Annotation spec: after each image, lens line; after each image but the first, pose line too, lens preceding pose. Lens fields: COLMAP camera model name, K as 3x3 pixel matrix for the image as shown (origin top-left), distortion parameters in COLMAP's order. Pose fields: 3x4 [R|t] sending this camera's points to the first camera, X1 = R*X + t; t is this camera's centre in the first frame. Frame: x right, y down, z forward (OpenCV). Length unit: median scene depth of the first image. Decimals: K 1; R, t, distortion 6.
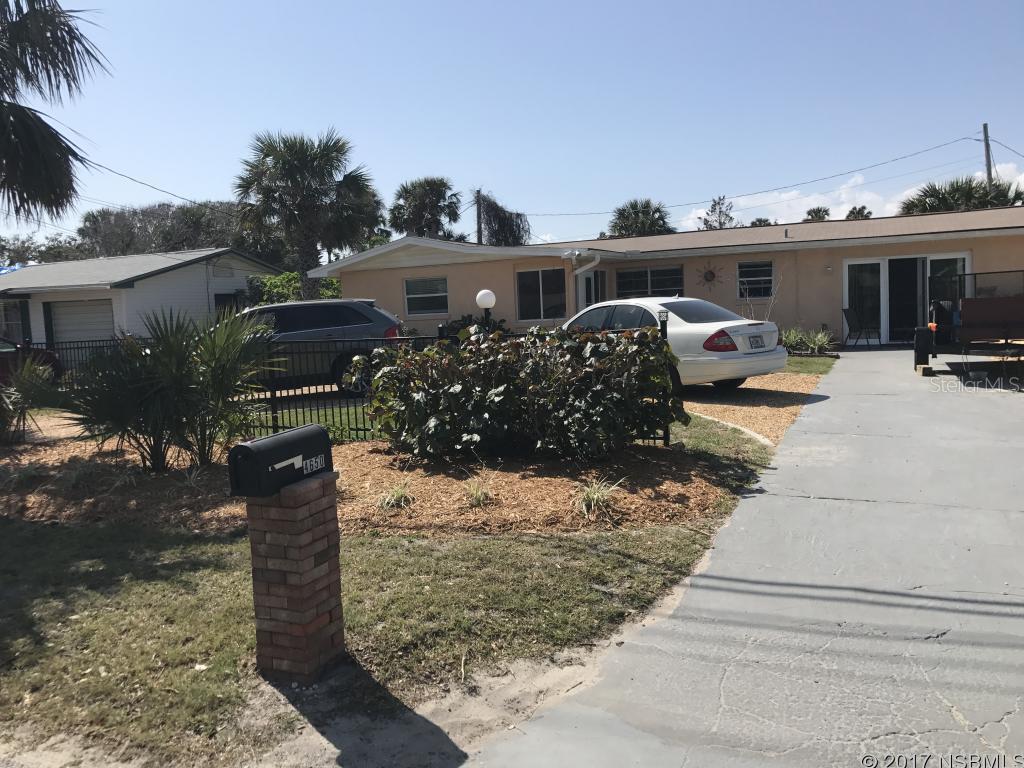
lens RADIAL K [[852.9, 0, 509.4], [0, 852.9, 386.4], [0, 0, 1]] dist [-0.003749, -0.016242]
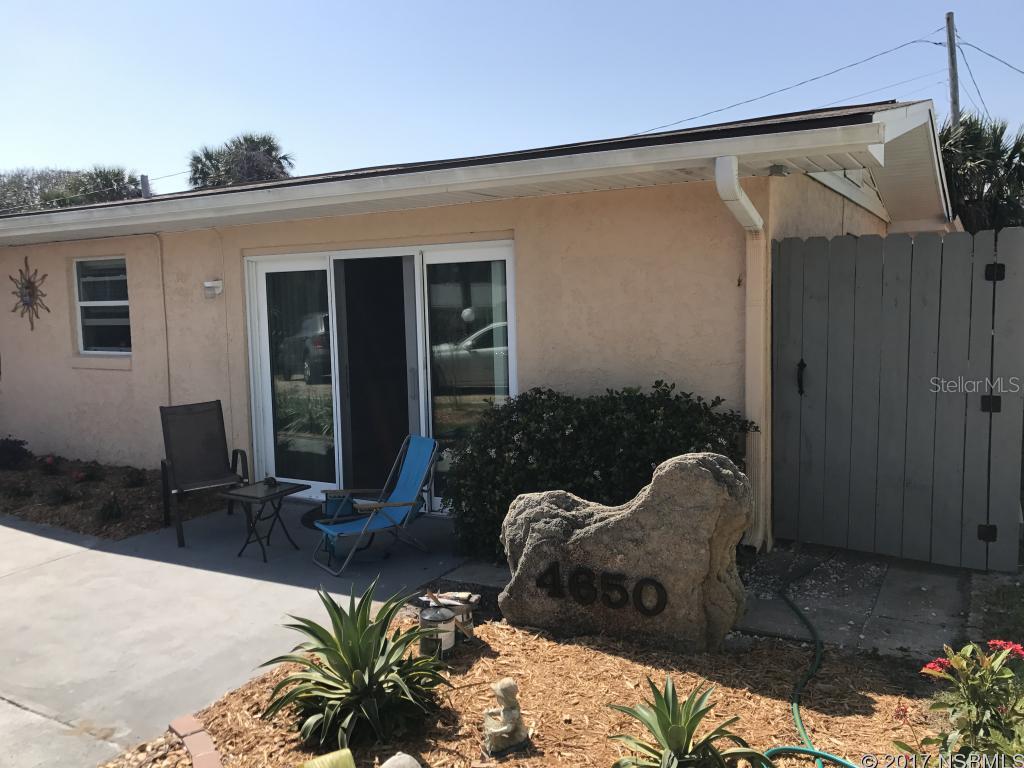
lens RADIAL K [[852.9, 0, 510.3], [0, 852.9, 380.4], [0, 0, 1]] dist [-0.003749, -0.016242]
pose [[0.994253, 0.031090, -0.102440, 0.488530], [-0.029883, 0.999465, 0.013300, -0.096341], [0.102799, -0.010162, 0.994650, 0.597042]]
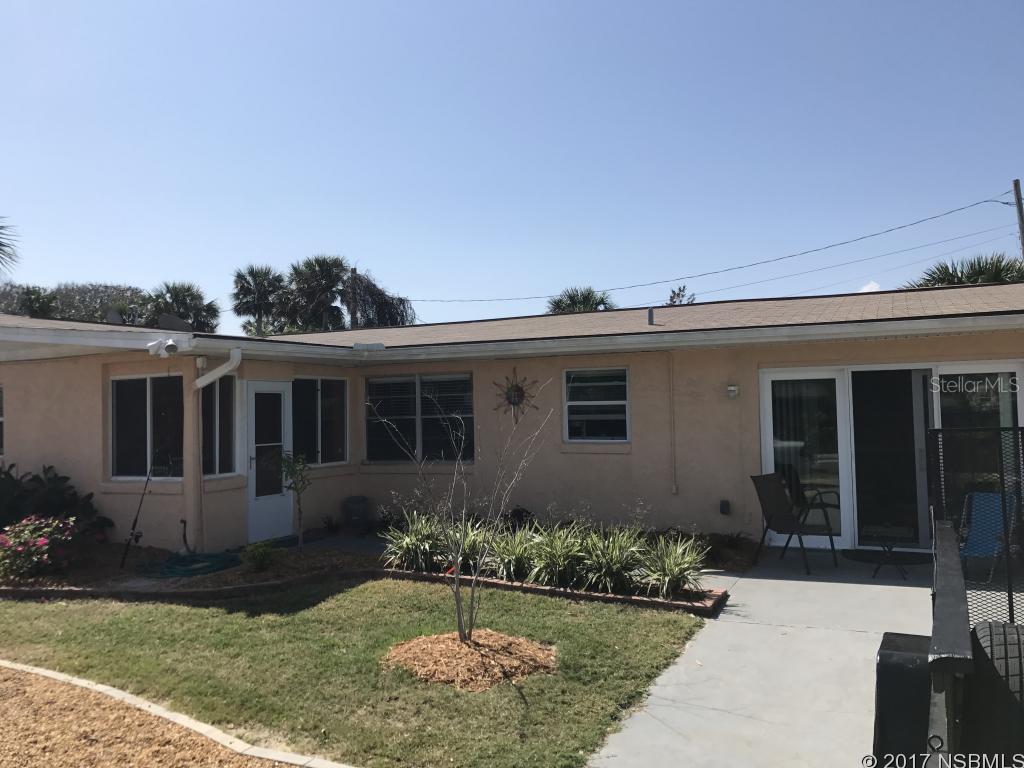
lens RADIAL K [[852.9, 0, 514.0], [0, 852.9, 380.8], [0, 0, 1]] dist [-0.003749, -0.016242]
pose [[0.999610, 0.023544, -0.014996, 0.232994], [-0.025195, 0.992254, -0.121643, -0.072009], [0.012016, 0.121973, 0.992461, 0.464573]]
